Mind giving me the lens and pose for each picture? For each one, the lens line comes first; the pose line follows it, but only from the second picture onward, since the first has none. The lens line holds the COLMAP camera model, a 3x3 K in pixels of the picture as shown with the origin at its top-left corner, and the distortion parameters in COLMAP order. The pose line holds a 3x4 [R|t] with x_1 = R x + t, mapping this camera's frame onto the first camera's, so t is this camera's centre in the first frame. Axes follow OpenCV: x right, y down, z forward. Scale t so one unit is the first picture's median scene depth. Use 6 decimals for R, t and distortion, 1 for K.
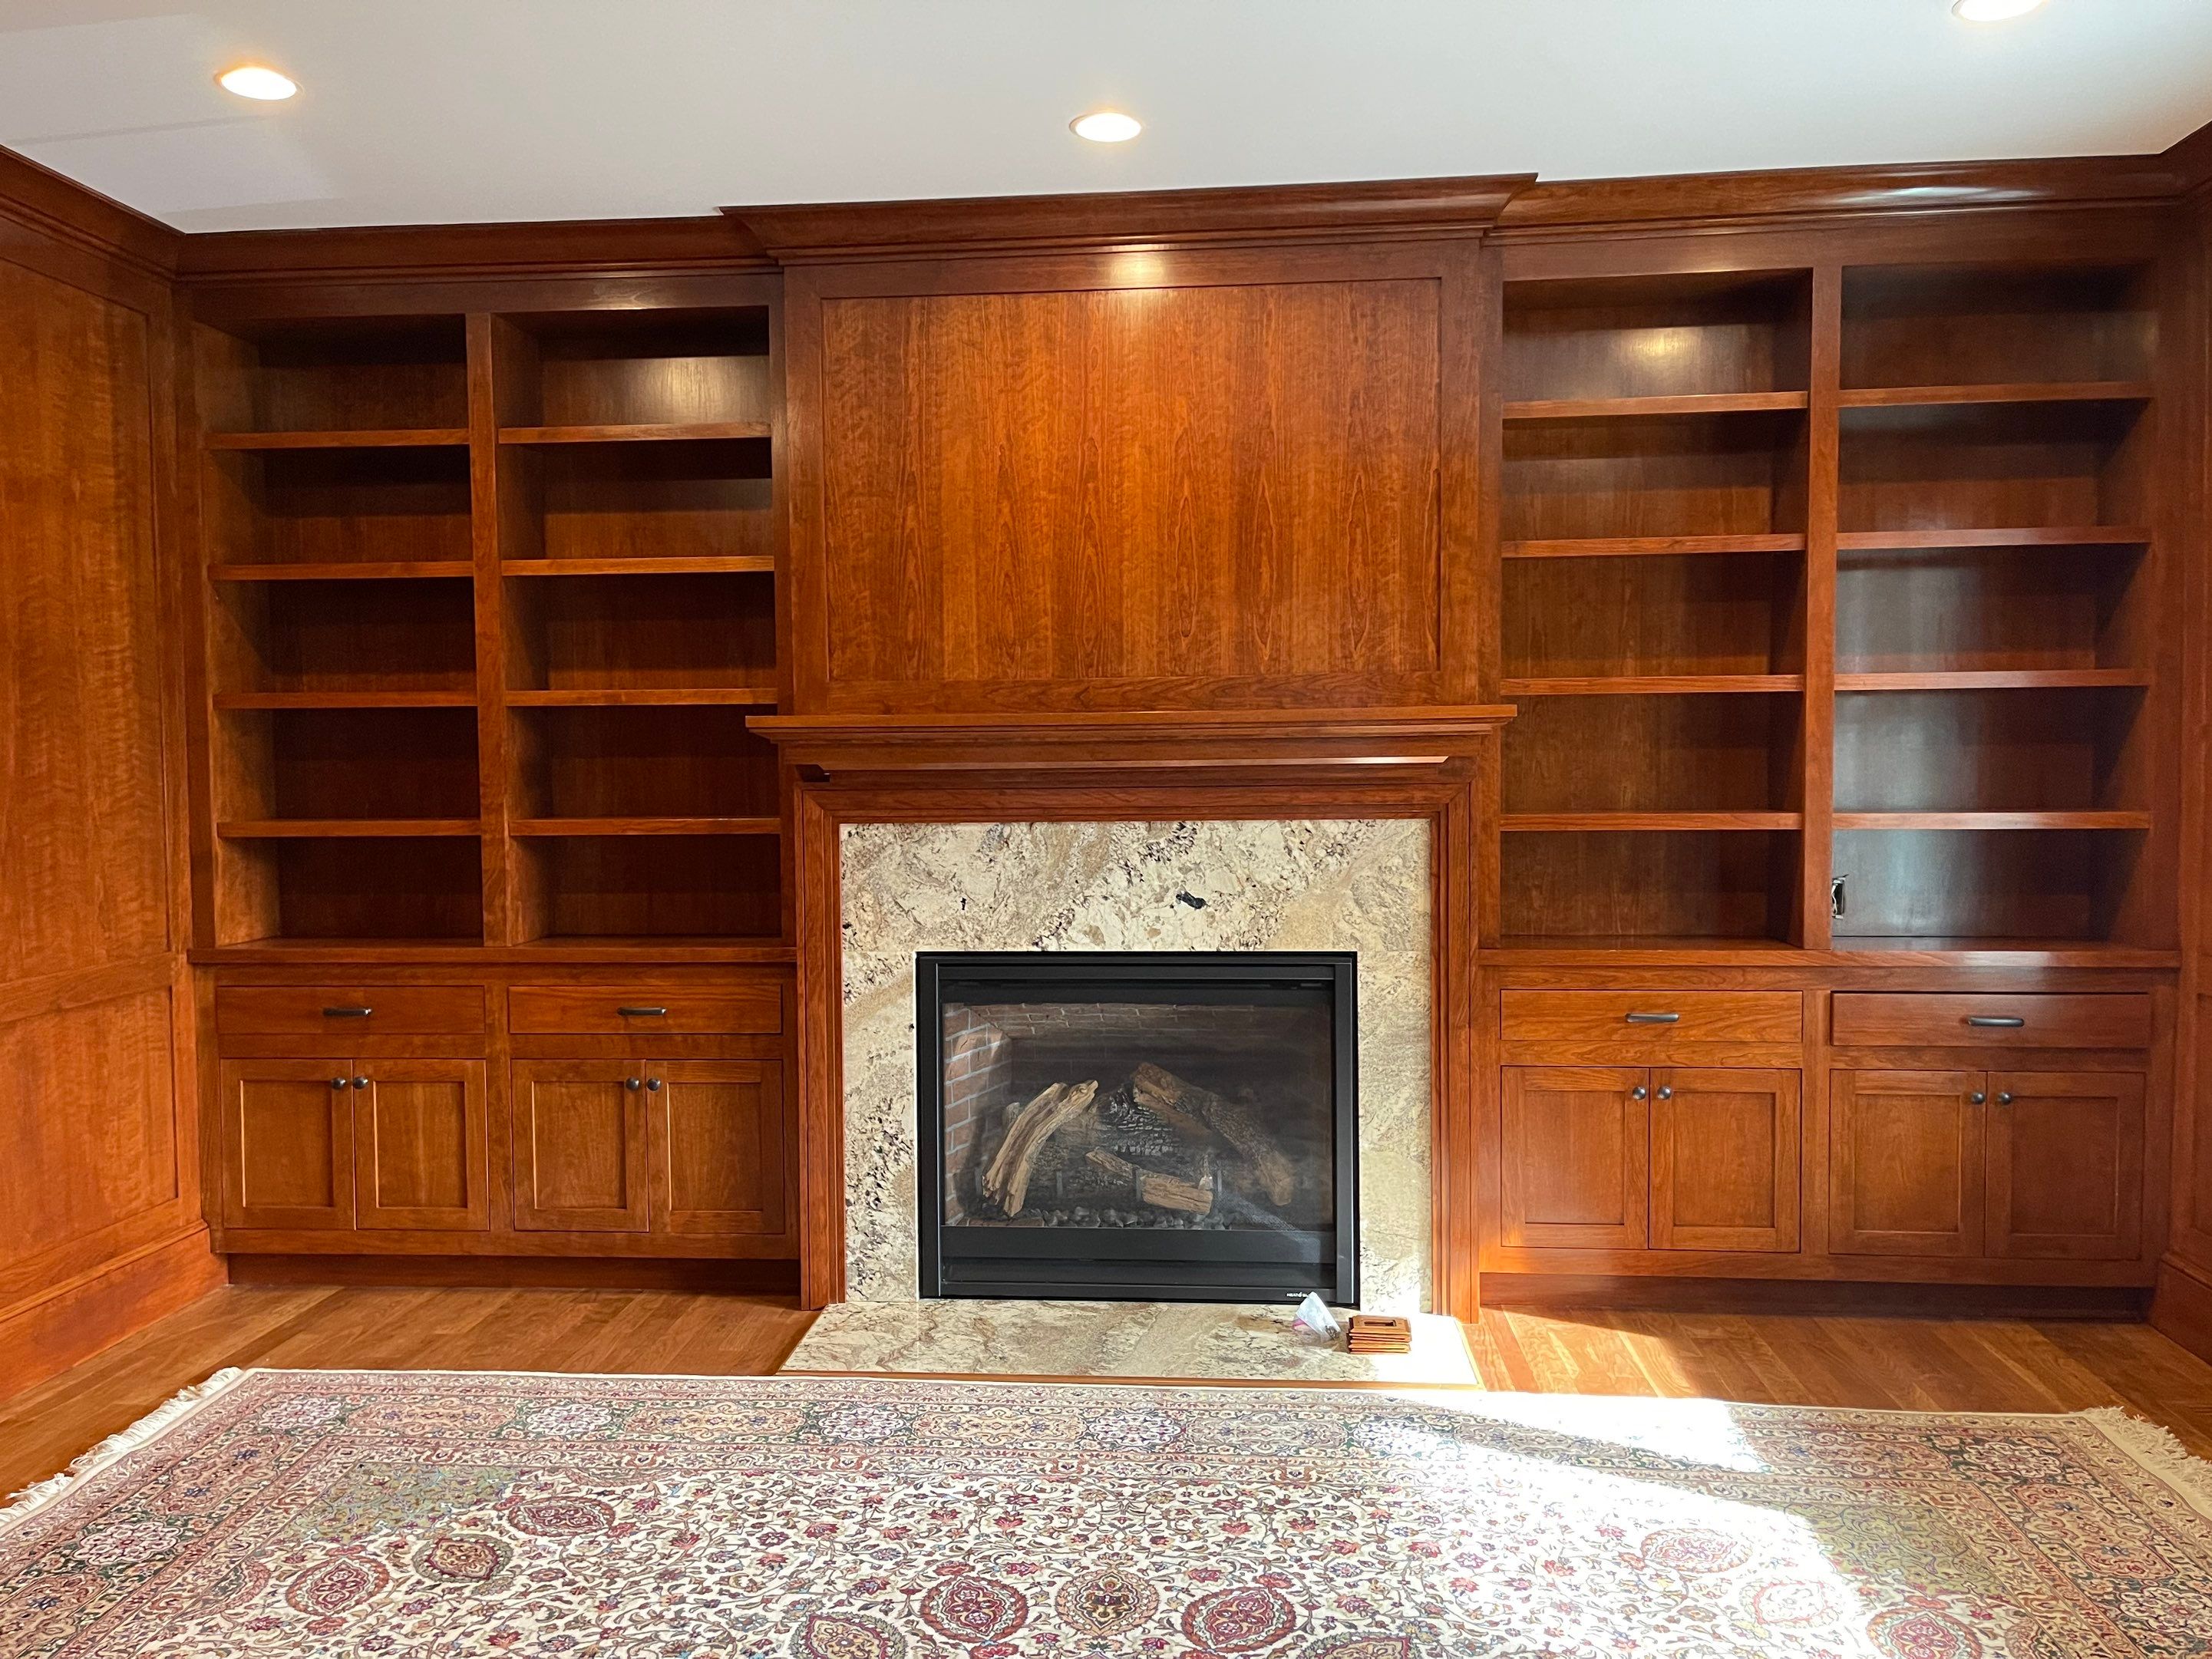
lens RADIAL K [[1665.4, 0, 1098.9], [0, 1665.4, 830.3], [0, 0, 1]] dist [0.081804, -0.100966]
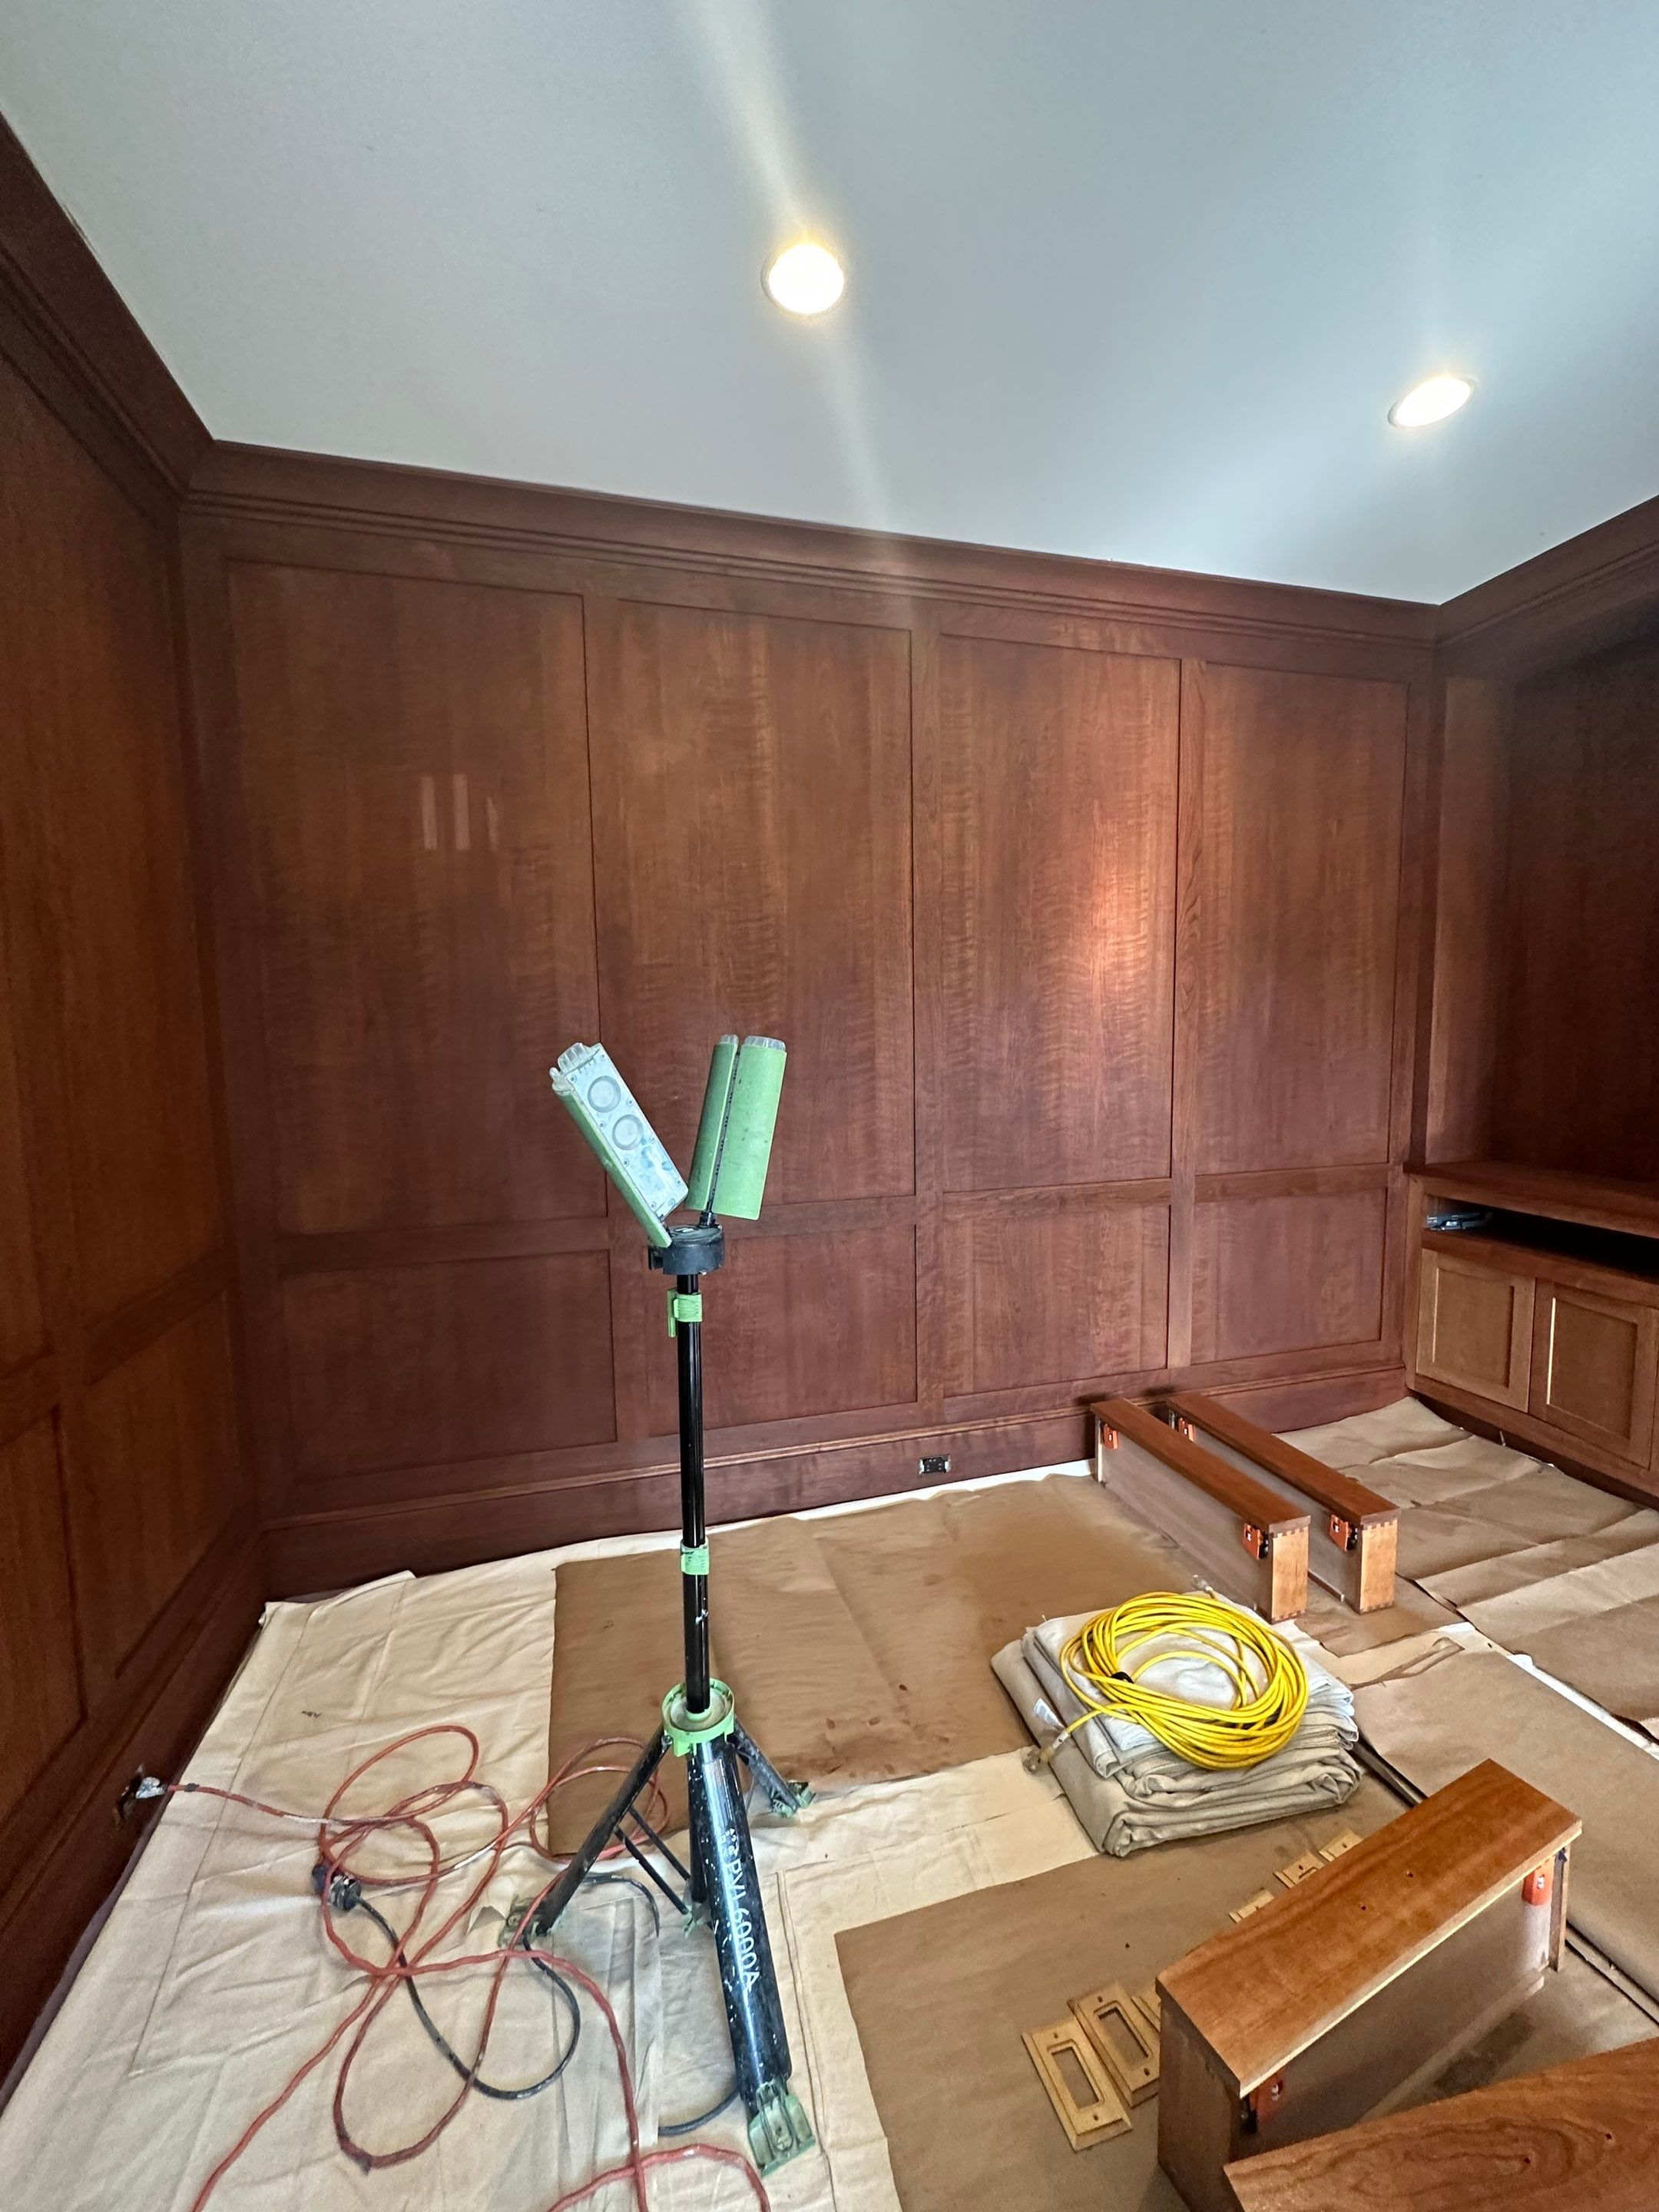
lens RADIAL K [[880.4, 0, 831.8], [0, 880.4, 1109.8], [0, 0, 1]] dist [-0.000309, -0.000112]
pose [[0.350897, 0.094163, -0.931668, -0.052853], [-0.031900, 0.995556, 0.088605, -0.020196], [0.935870, -0.001371, 0.352342, 0.348355]]
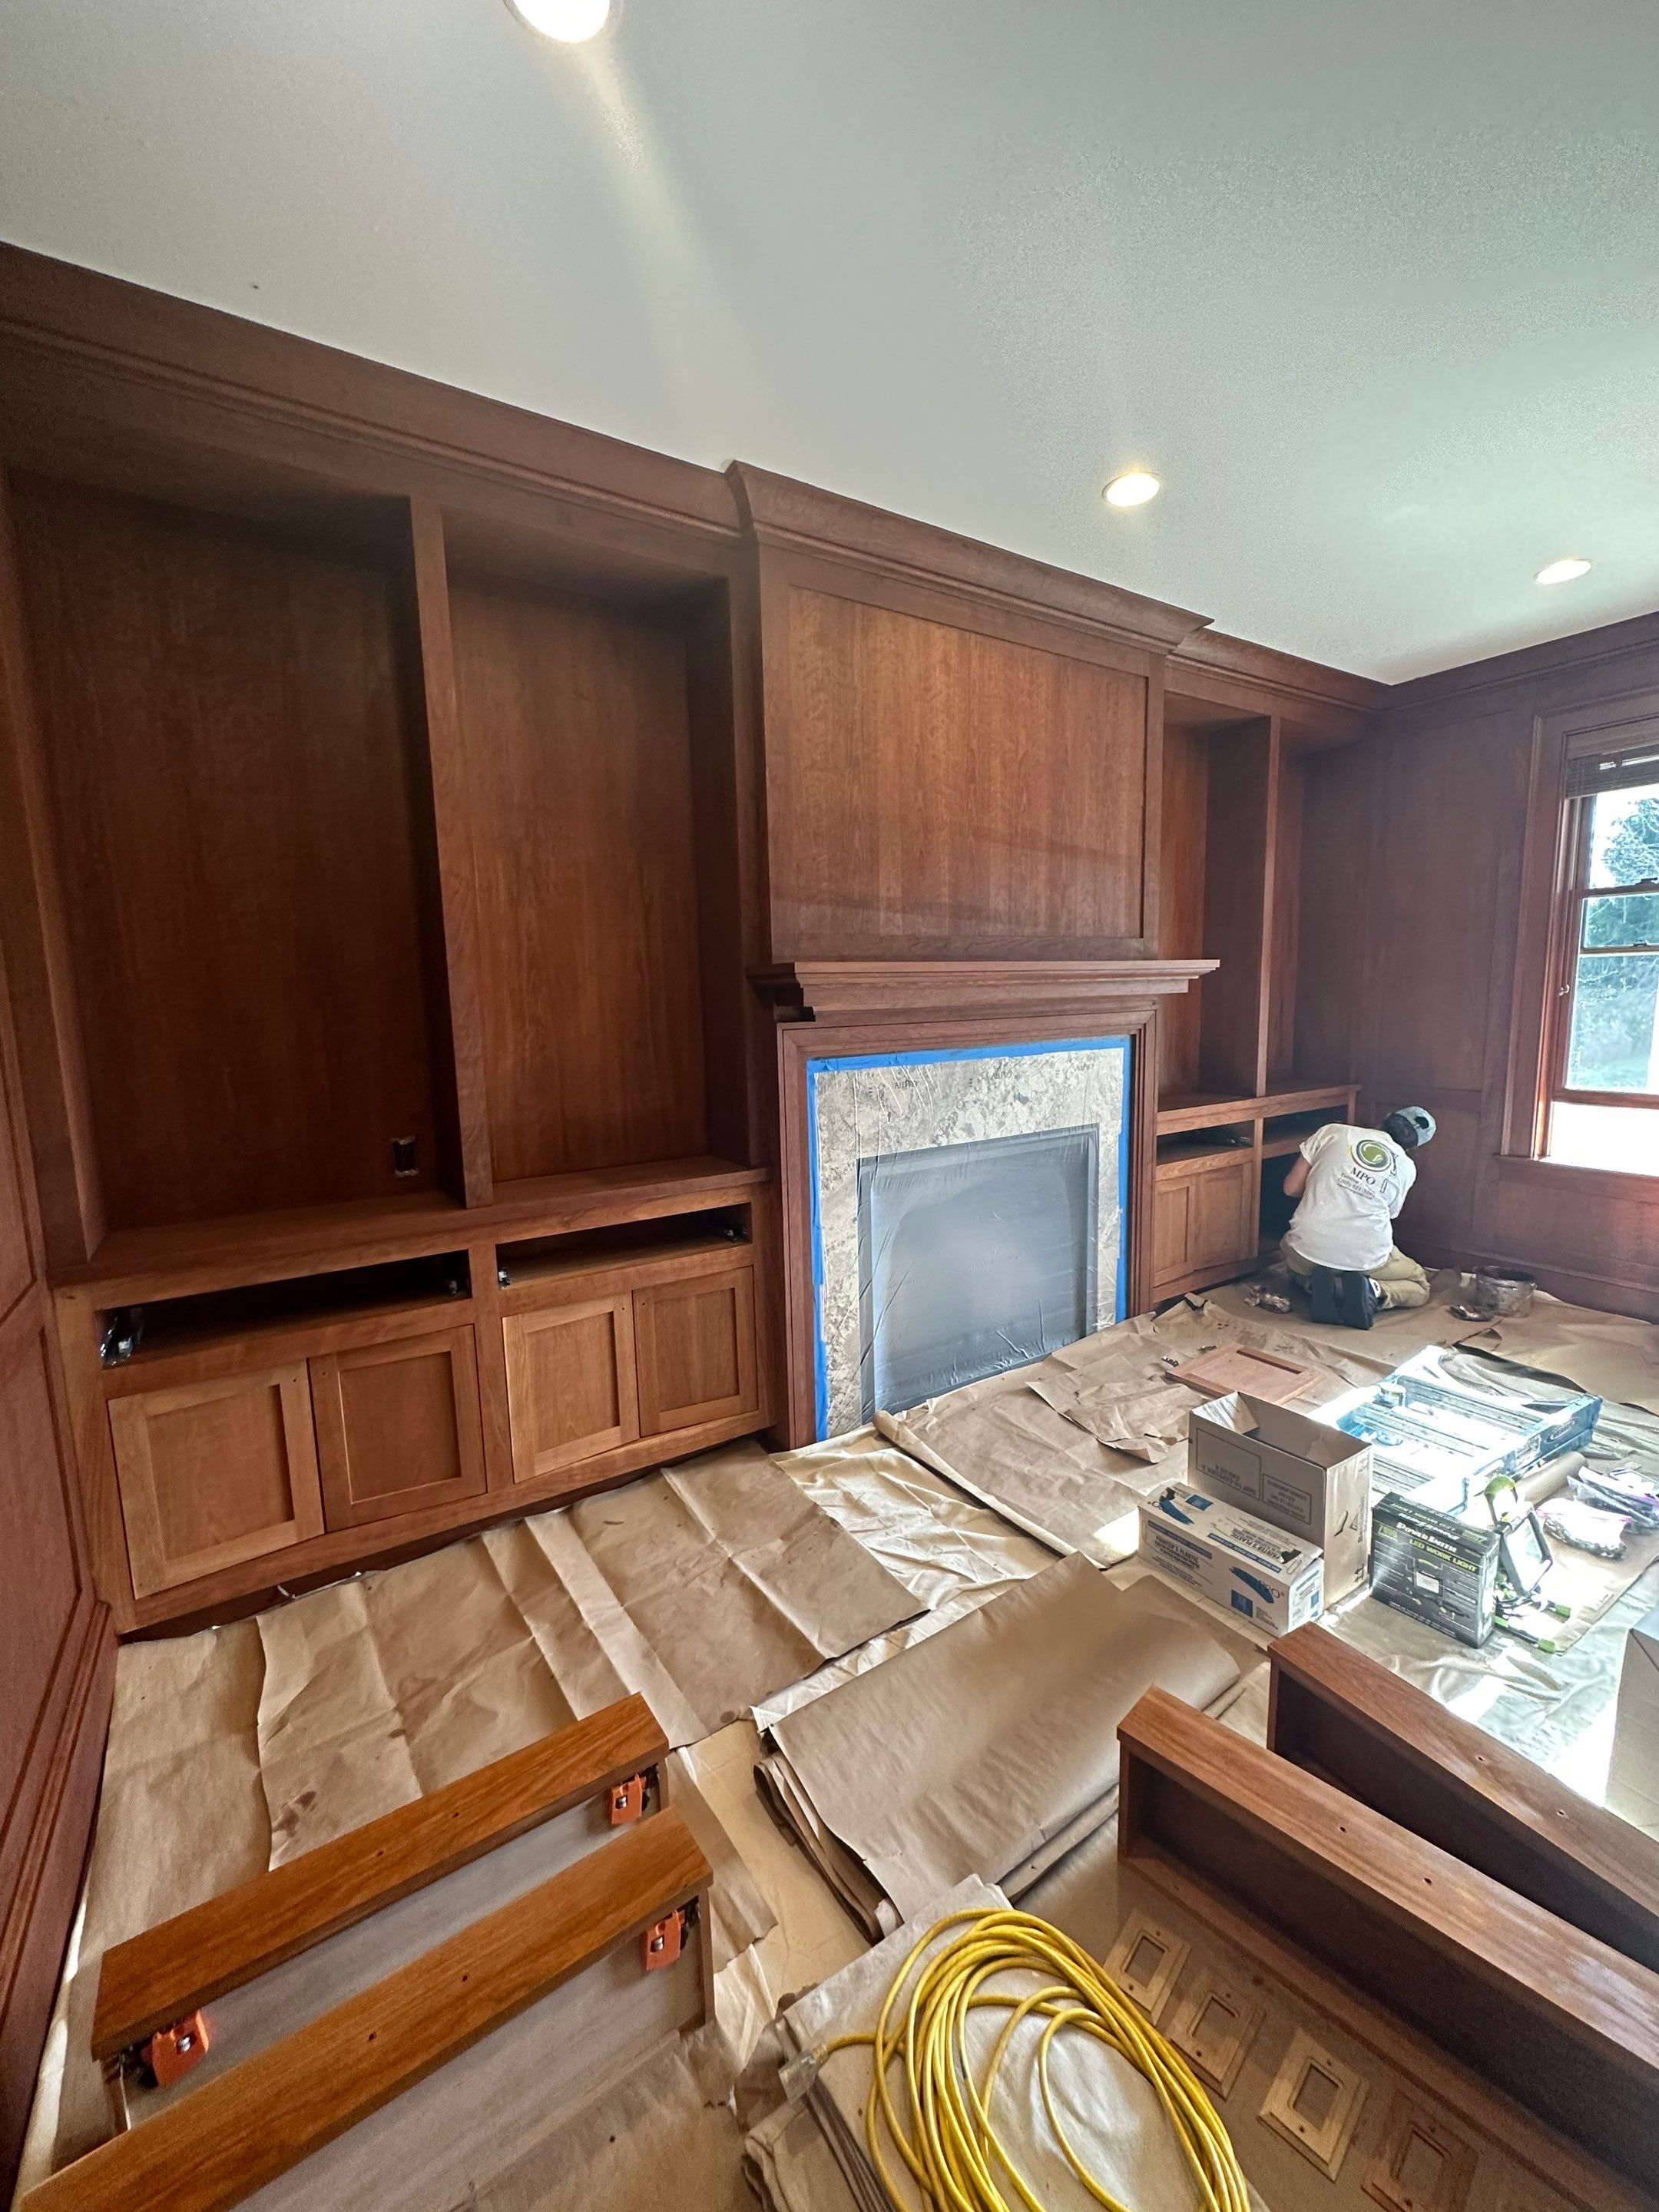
lens RADIAL K [[880.4, 0, 831.8], [0, 880.4, 1109.8], [0, 0, 1]] dist [-0.000309, -0.000112]
pose [[0.791861, -0.089546, 0.604100, -0.527061], [0.044265, 0.995006, 0.089467, -0.022533], [-0.609095, -0.044105, 0.791870, 0.513949]]
